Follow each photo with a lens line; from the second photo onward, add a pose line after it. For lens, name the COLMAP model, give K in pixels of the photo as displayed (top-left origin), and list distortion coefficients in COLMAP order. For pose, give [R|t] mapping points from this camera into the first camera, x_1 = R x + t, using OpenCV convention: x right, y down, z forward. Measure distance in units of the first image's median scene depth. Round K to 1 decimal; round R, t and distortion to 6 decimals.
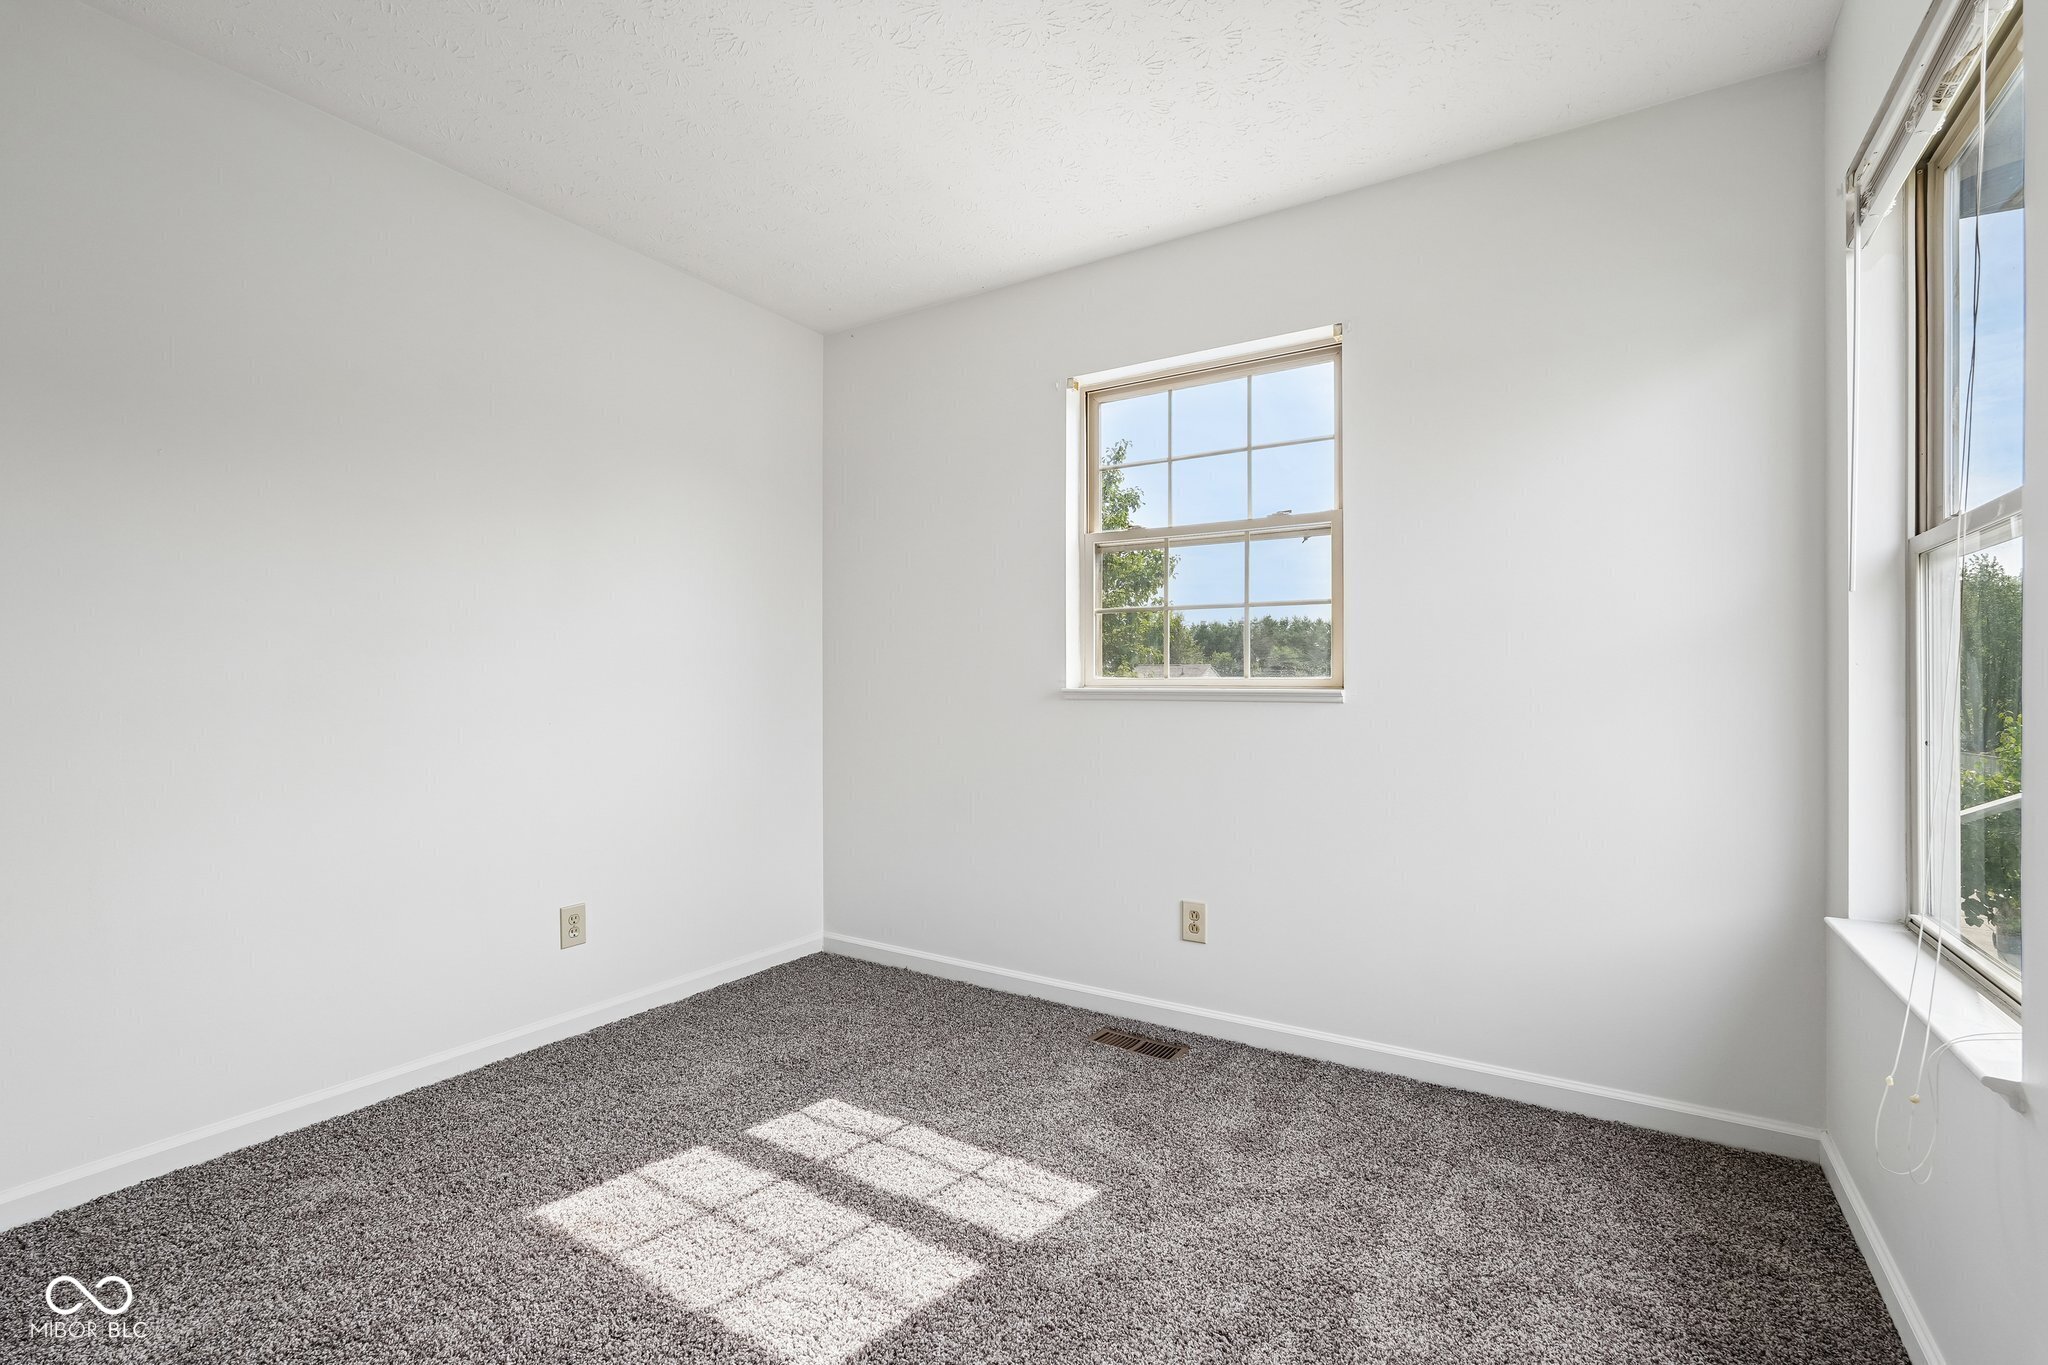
lens RADIAL K [[921.8, 0, 1024.3], [0, 921.8, 681.3], [0, 0, 1]] dist [-0.014239, 0.008571]
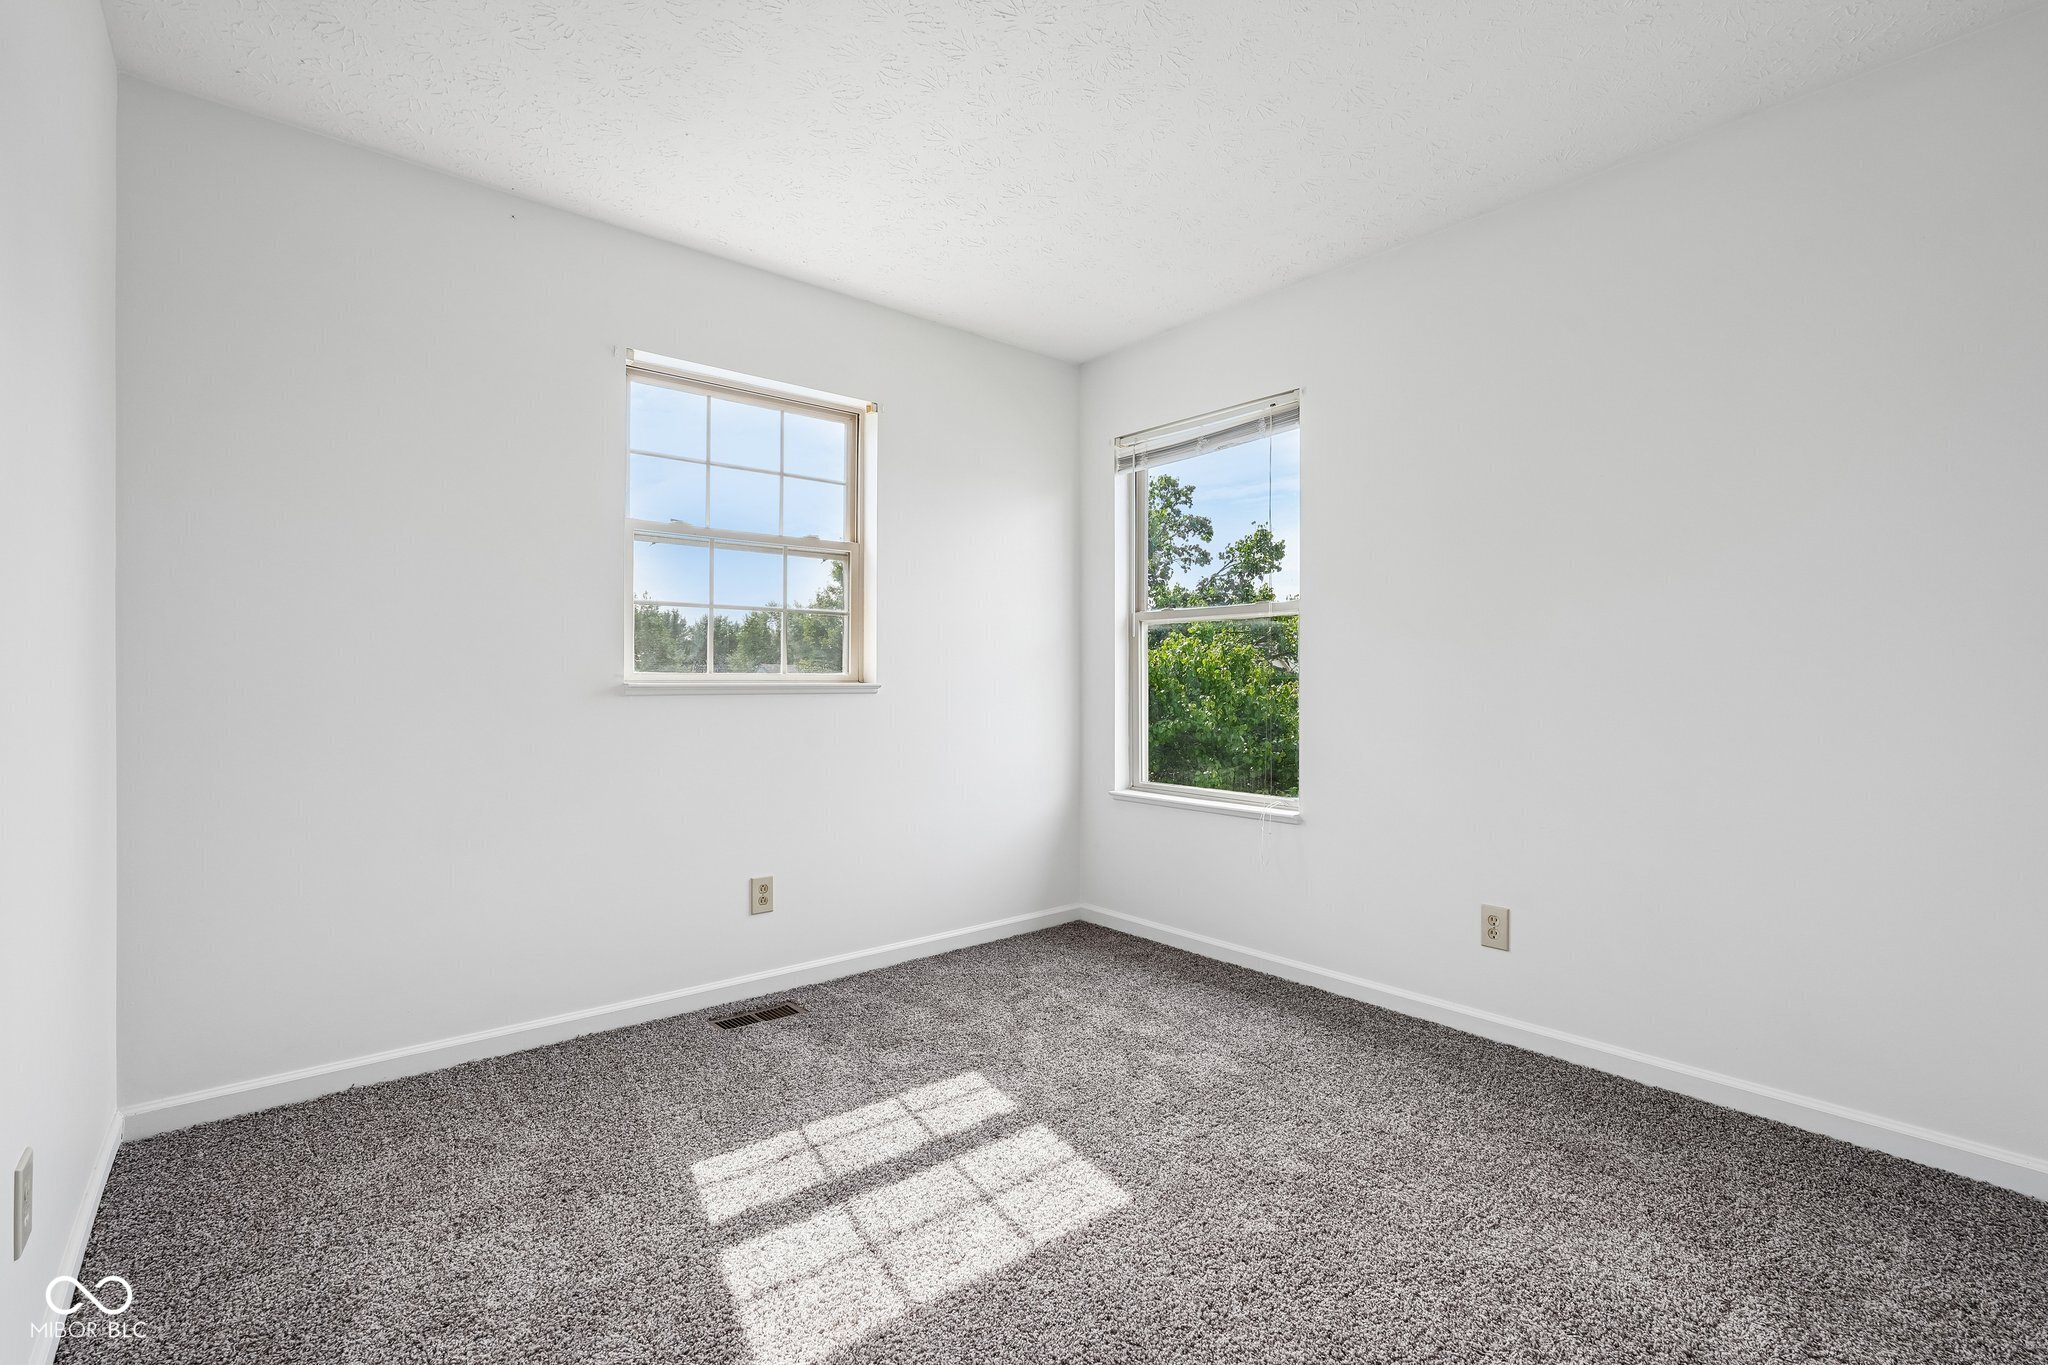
lens RADIAL K [[921.8, 0, 1018.8], [0, 921.8, 680.0], [0, 0, 1]] dist [-0.014239, 0.008571]
pose [[0.300780, -0.004286, 0.953684, -0.877744], [-0.002918, 0.999981, 0.005414, -0.003573], [-0.953689, -0.004412, 0.300762, 0.426618]]
